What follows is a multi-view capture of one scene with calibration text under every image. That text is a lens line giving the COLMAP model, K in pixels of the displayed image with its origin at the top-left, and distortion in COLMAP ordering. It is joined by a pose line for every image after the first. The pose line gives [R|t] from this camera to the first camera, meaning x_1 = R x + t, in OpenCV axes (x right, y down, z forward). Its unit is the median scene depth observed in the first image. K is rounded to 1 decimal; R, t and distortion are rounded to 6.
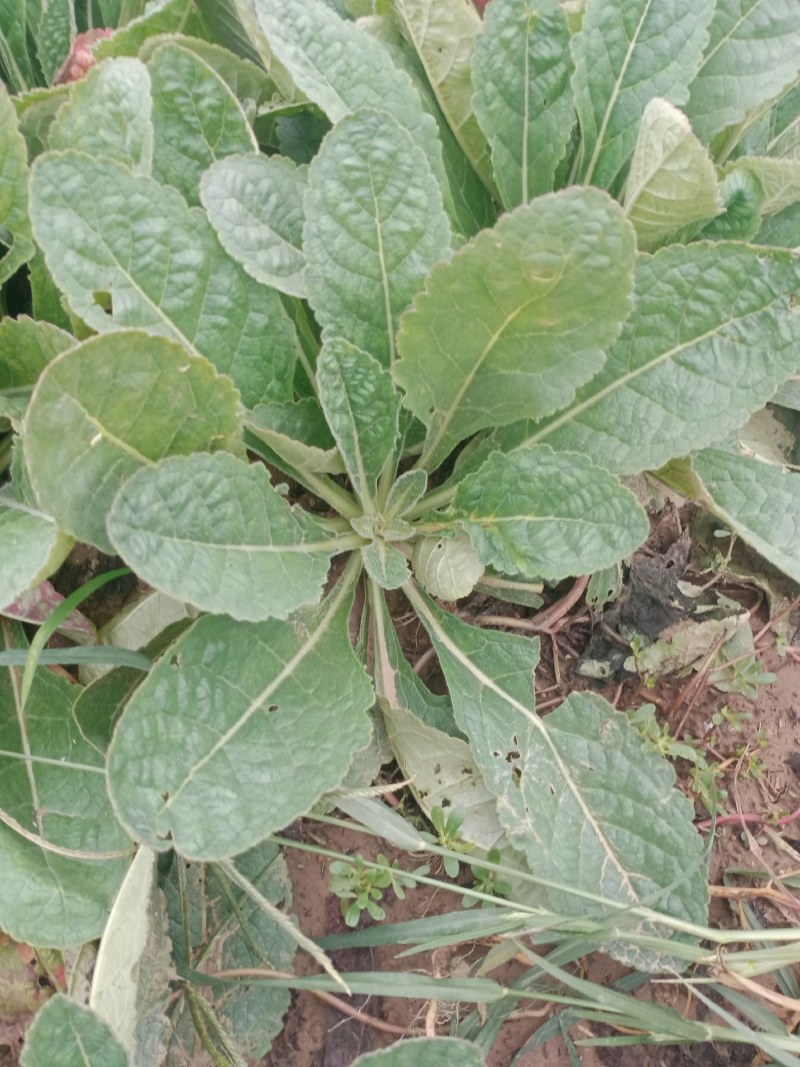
lens RADIAL K [[897.7, 0, 400.0], [0, 897.7, 533.5], [0, 0, 1]] dist [0.051602, -0.134823]
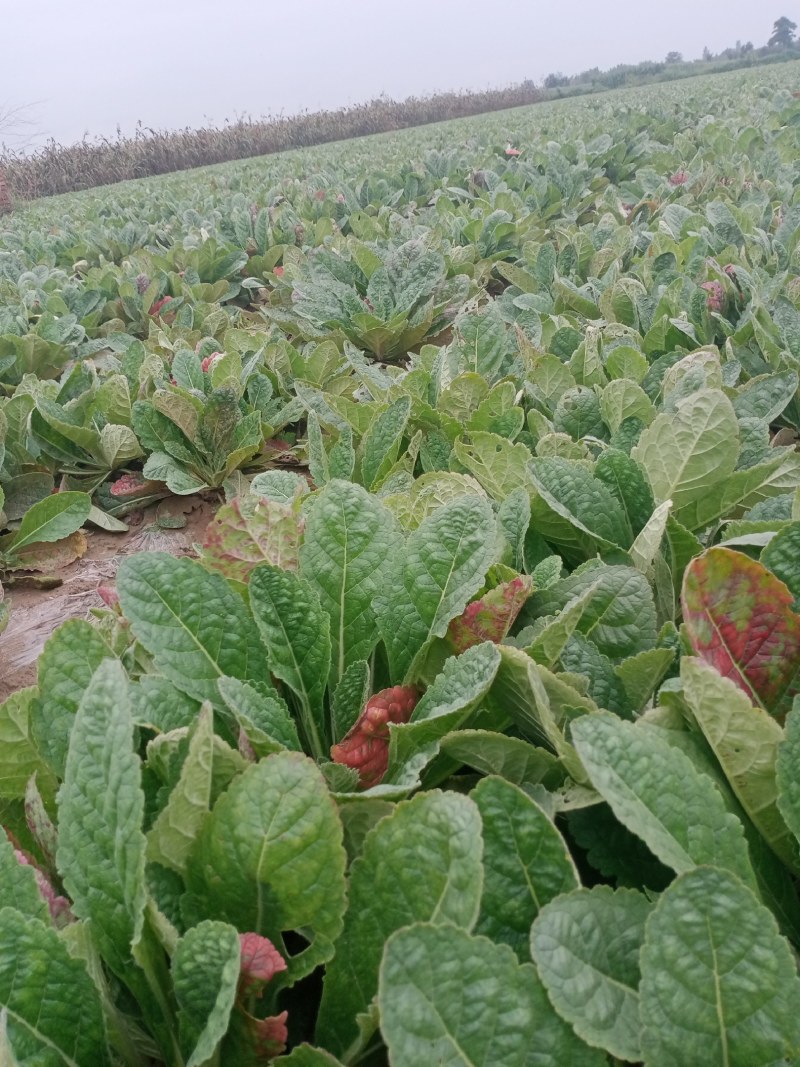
lens RADIAL K [[897.7, 0, 400.0], [0, 897.7, 533.5], [0, 0, 1]] dist [0.051602, -0.134823]
pose [[0.979334, -0.026612, -0.200489, -0.145787], [-0.083616, 0.849341, -0.521179, -0.225947], [0.184153, 0.527173, 0.829564, -0.050962]]
